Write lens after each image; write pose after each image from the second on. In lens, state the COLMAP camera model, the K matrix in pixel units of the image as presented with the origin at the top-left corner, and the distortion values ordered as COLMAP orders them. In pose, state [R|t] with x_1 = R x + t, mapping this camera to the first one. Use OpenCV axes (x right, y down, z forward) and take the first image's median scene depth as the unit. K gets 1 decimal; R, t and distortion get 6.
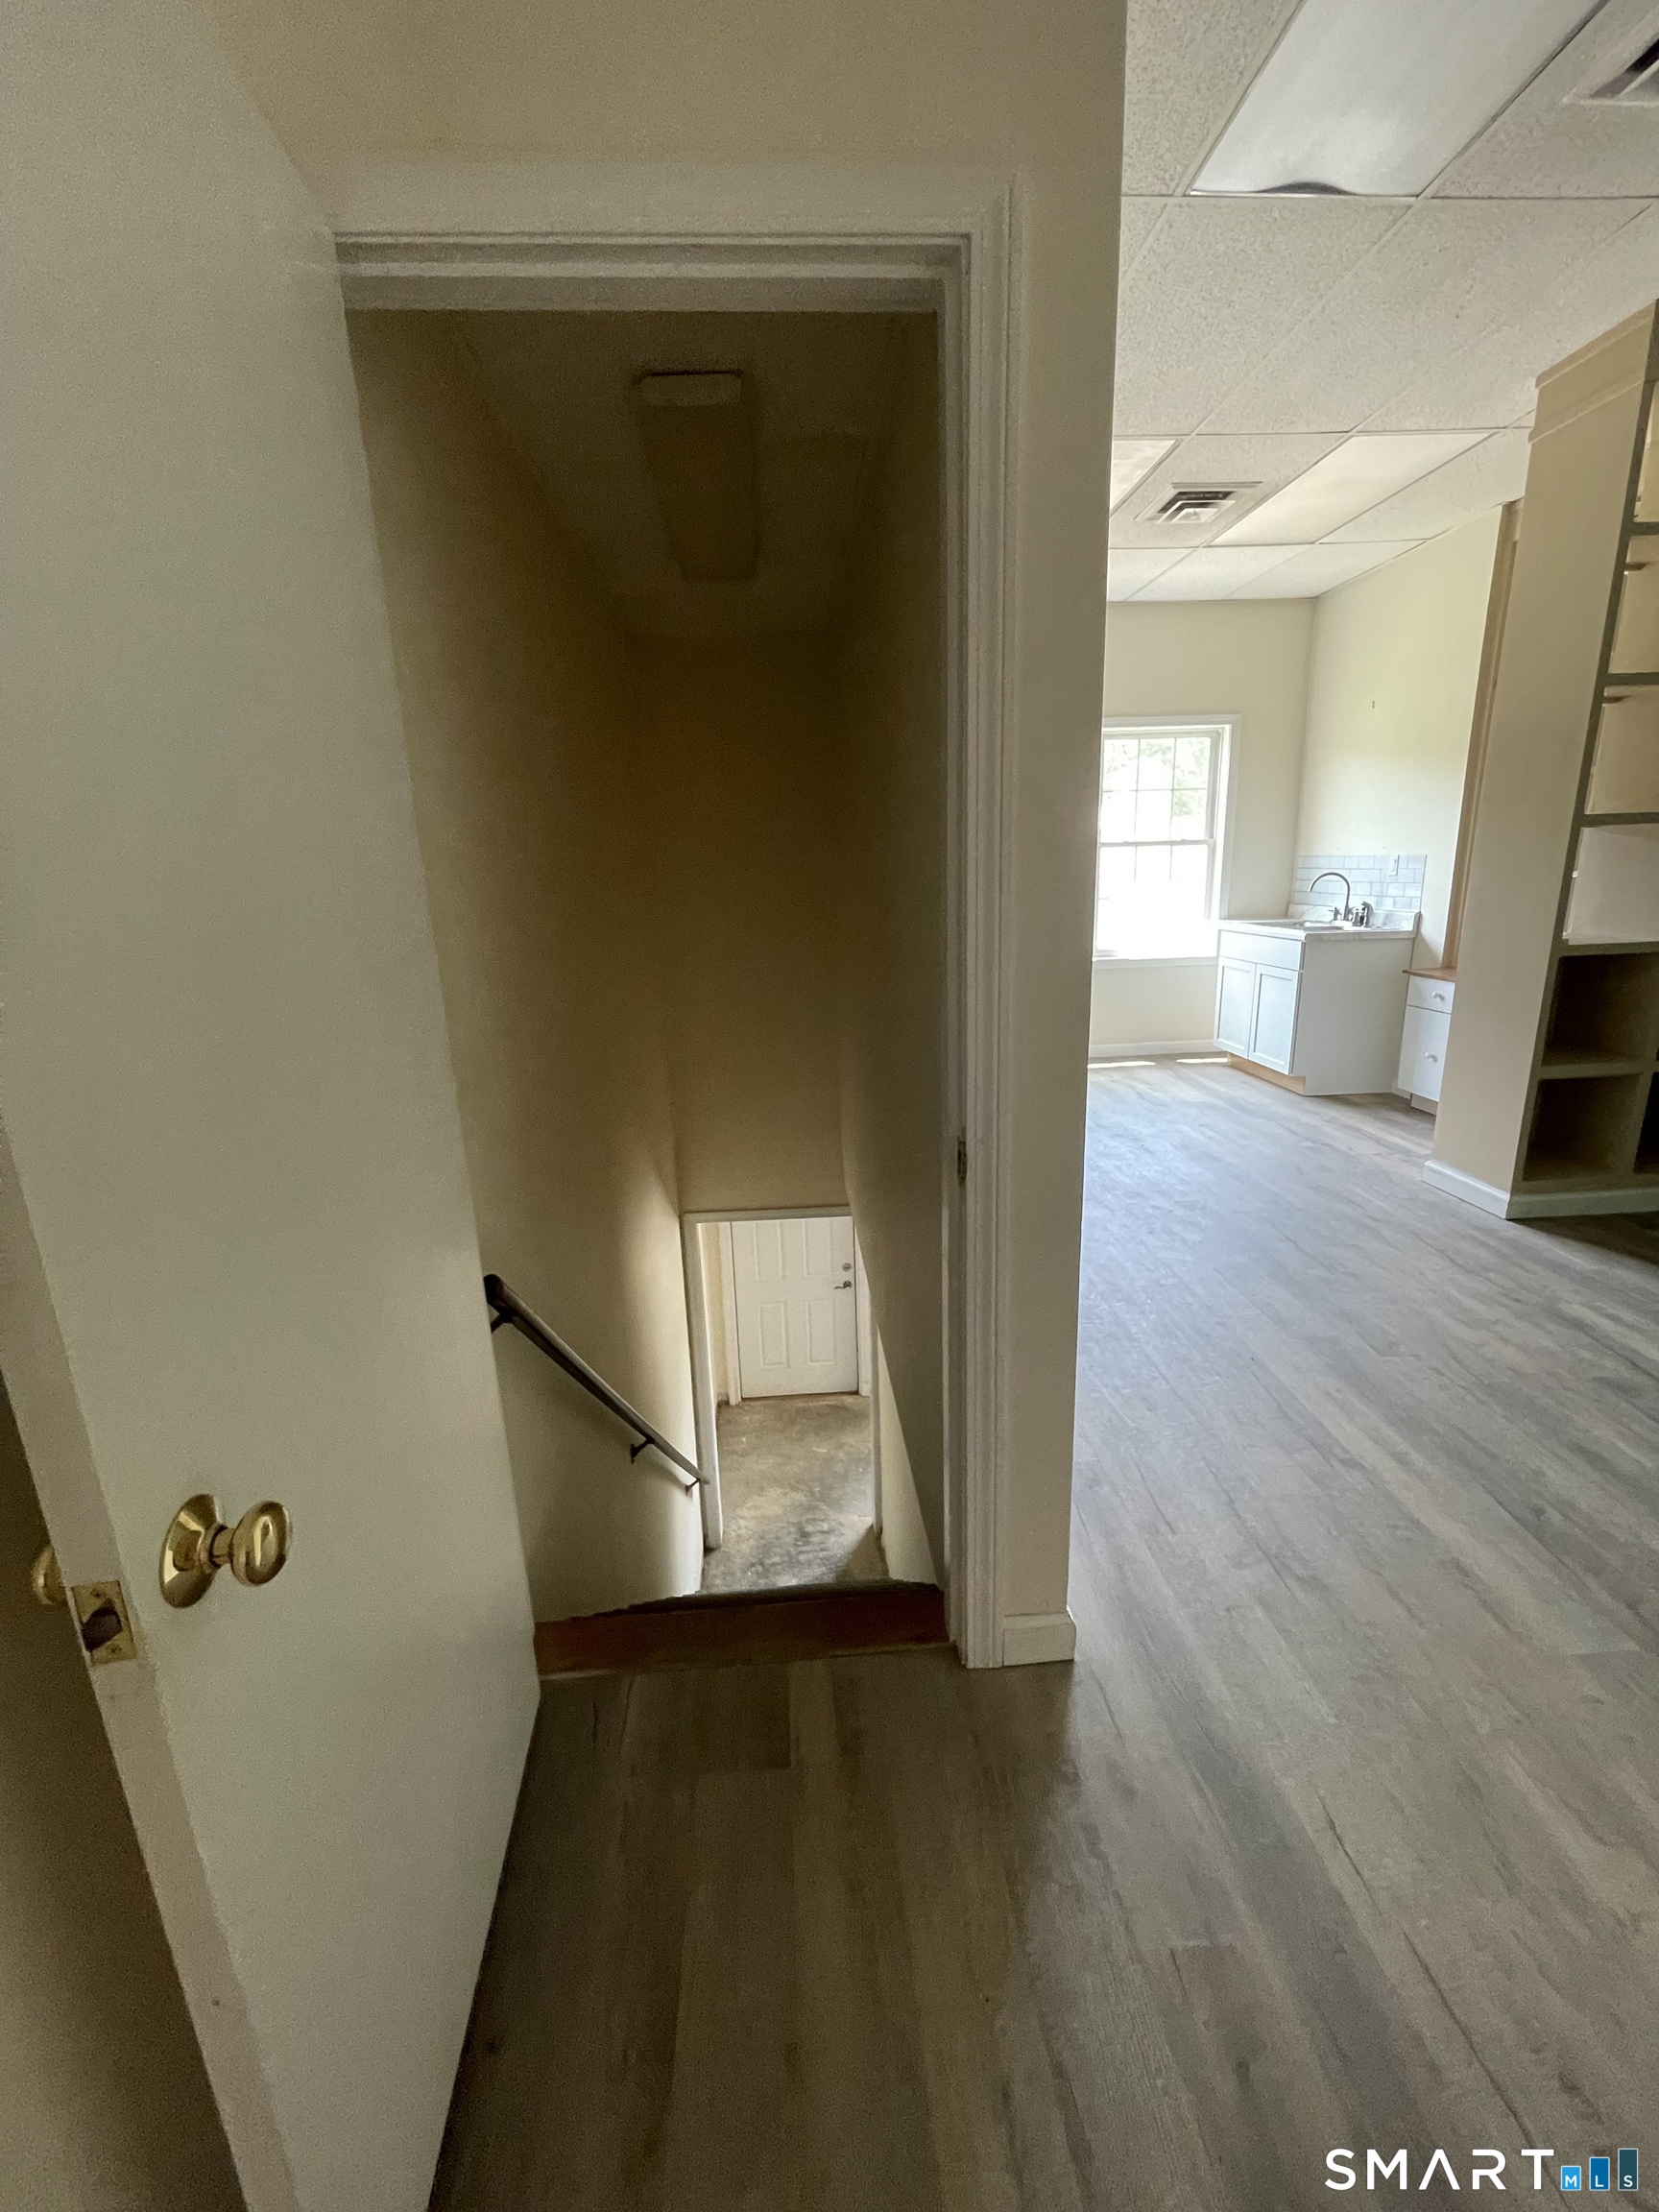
lens RADIAL K [[901.1, 0, 824.4], [0, 901.1, 1095.9], [0, 0, 1]] dist [-0.002905, 0.000424]
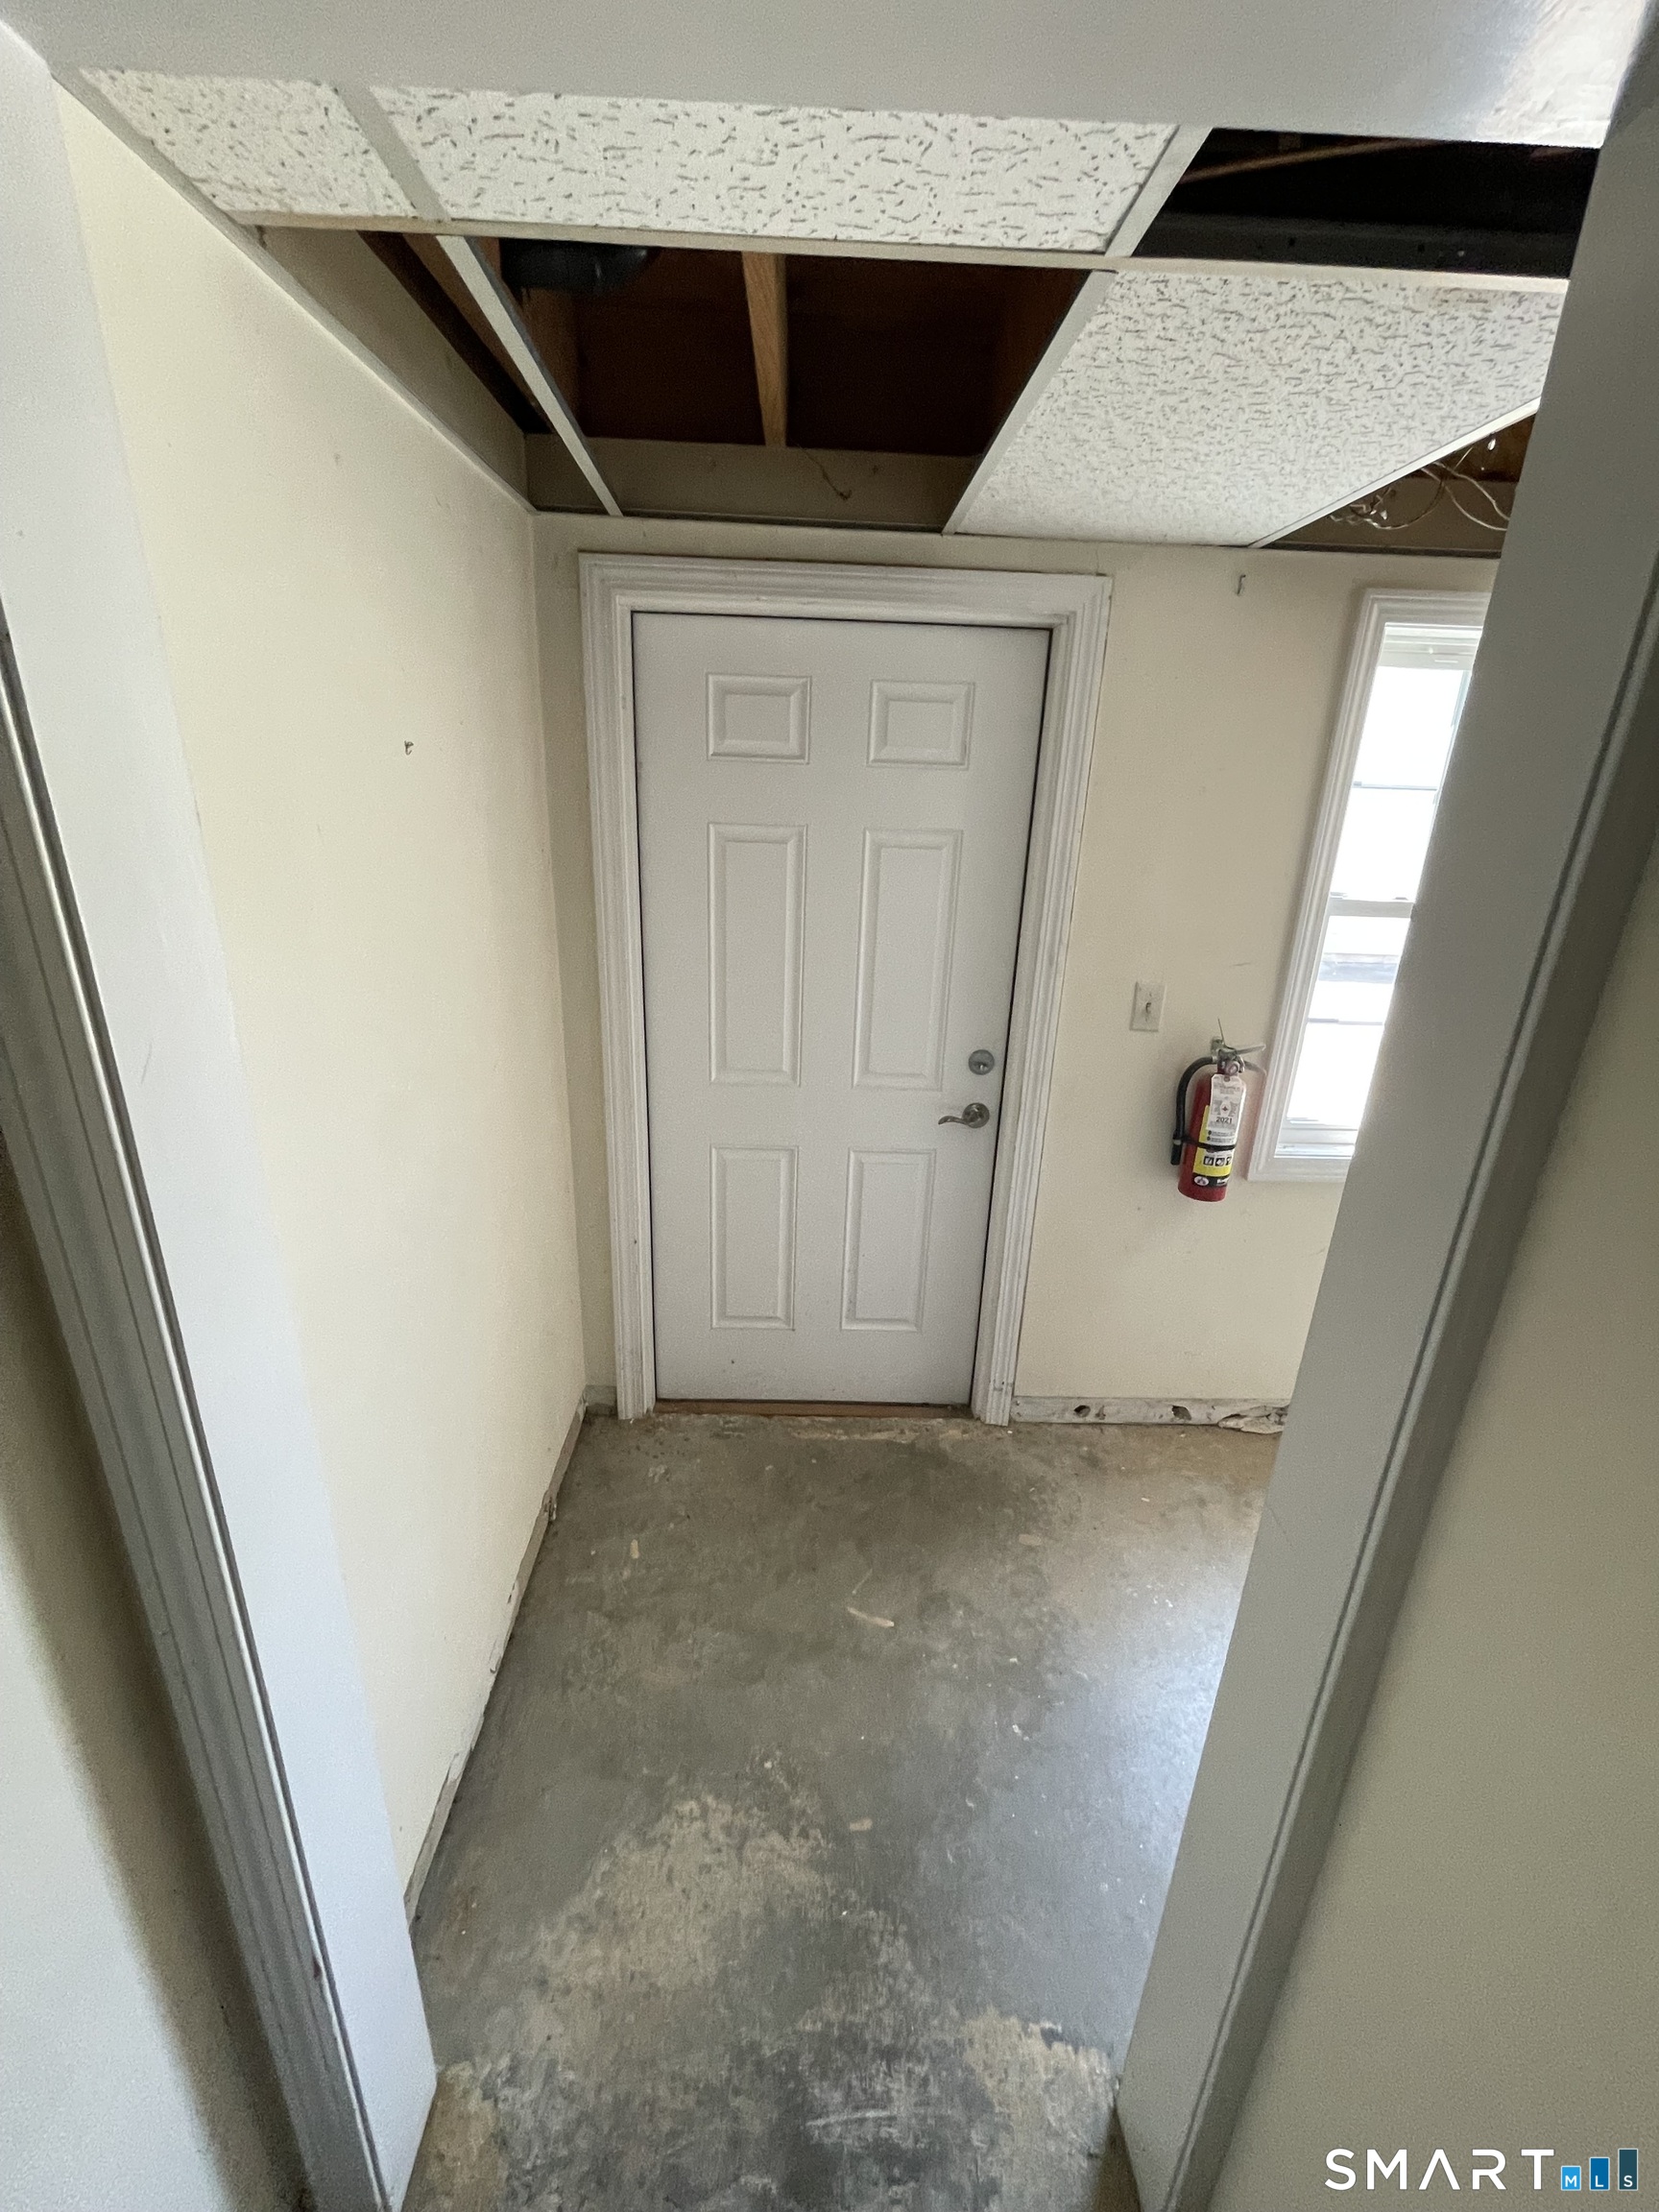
lens RADIAL K [[901.1, 0, 825.2], [0, 901.1, 1100.2], [0, 0, 1]] dist [-0.002905, 0.000424]
pose [[0.996694, 0.079885, -0.014814, -0.019567], [-0.078005, 0.991875, 0.100496, 0.123224], [0.022722, -0.099008, 0.994827, 0.464958]]
